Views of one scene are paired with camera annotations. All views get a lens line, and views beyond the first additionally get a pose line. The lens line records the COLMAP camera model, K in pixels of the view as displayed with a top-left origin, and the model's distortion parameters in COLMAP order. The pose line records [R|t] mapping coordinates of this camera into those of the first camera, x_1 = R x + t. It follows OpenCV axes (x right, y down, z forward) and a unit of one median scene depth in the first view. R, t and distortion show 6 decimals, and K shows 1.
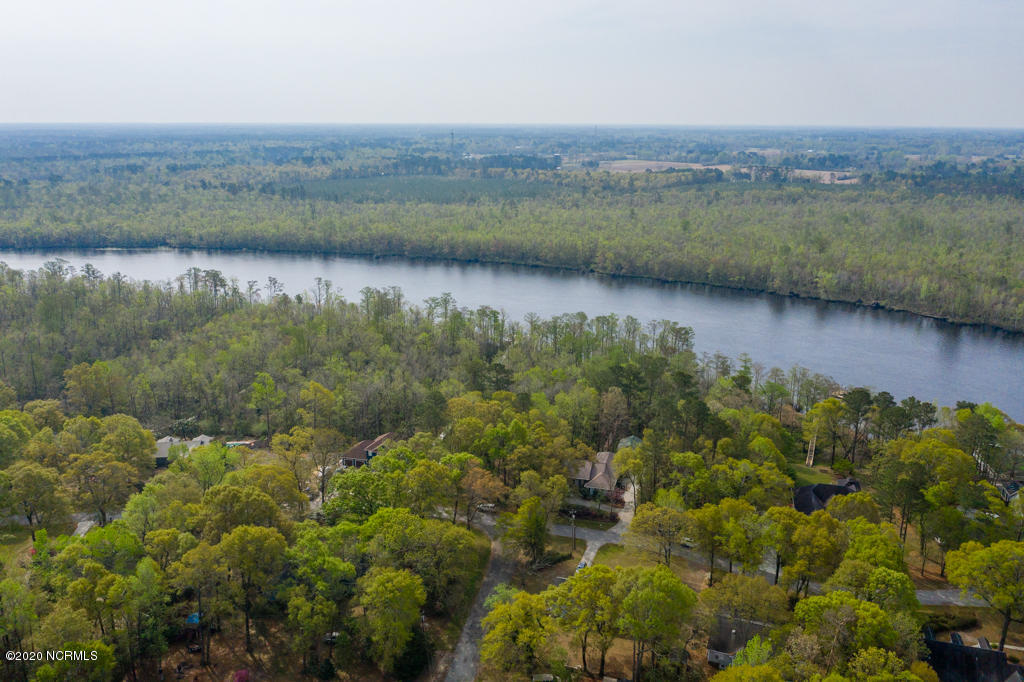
lens RADIAL K [[822.0, 0, 512.1], [0, 822.0, 340.2], [0, 0, 1]] dist [-0.006505, 0.007243]
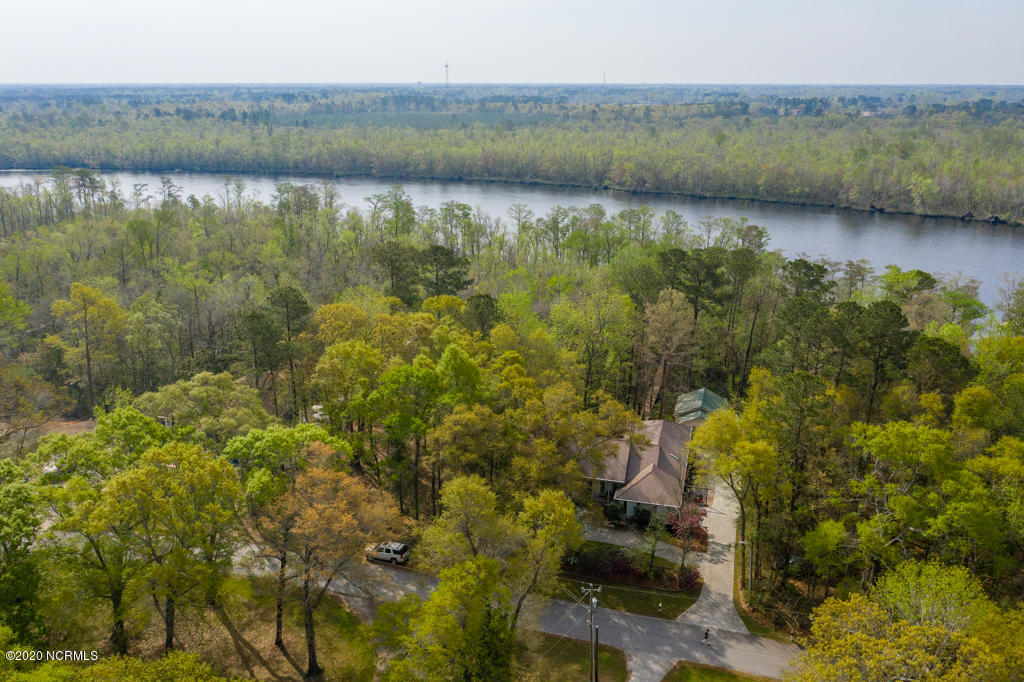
lens RADIAL K [[822.0, 0, 514.2], [0, 822.0, 341.4], [0, 0, 1]] dist [-0.006505, 0.007243]
pose [[0.999985, -0.001078, -0.005335, 0.032134], [0.001308, 0.999061, 0.043299, 0.065378], [0.005284, -0.043305, 0.999048, 0.494634]]
